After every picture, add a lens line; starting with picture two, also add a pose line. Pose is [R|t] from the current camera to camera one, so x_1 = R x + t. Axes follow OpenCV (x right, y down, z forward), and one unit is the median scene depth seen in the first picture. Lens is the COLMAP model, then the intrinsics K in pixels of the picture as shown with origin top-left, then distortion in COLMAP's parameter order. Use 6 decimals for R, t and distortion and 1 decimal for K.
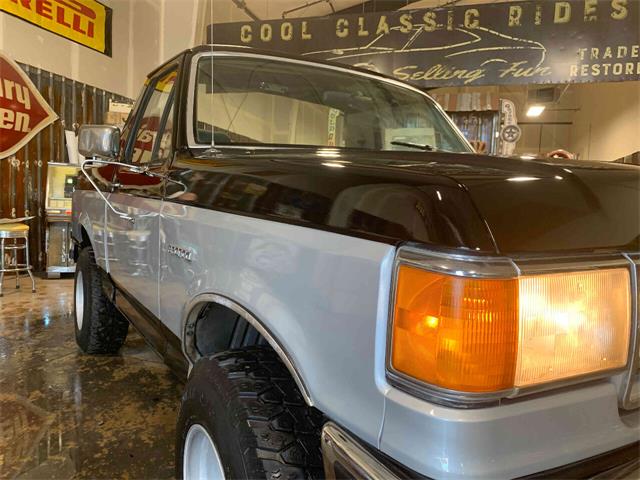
lens RADIAL K [[494.1, 0, 316.9], [0, 494.1, 240.4], [0, 0, 1]] dist [0.014639, -0.012345]
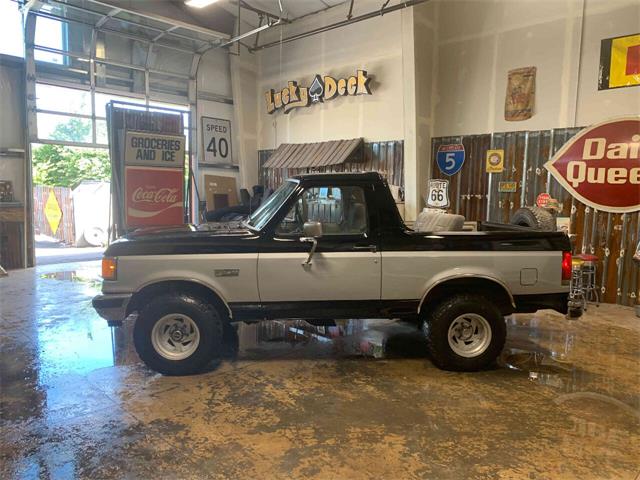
lens RADIAL K [[494.1, 0, 320.2], [0, 494.1, 242.5], [0, 0, 1]] dist [0.014639, -0.012345]
pose [[-0.447105, 0.037939, -0.893677, 0.726256], [-0.106291, 0.989768, 0.095195, -0.109337], [0.888144, 0.137552, -0.438497, 0.797991]]
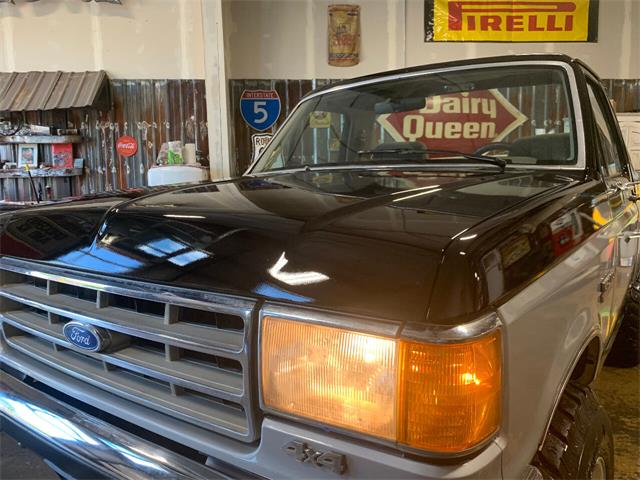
lens RADIAL K [[494.1, 0, 318.9], [0, 494.1, 235.6], [0, 0, 1]] dist [0.014639, -0.012345]
pose [[0.373463, 0.049949, -0.926299, 0.350303], [-0.035255, 0.998592, 0.039633, -0.018776], [0.926975, 0.017855, 0.374698, 0.181310]]
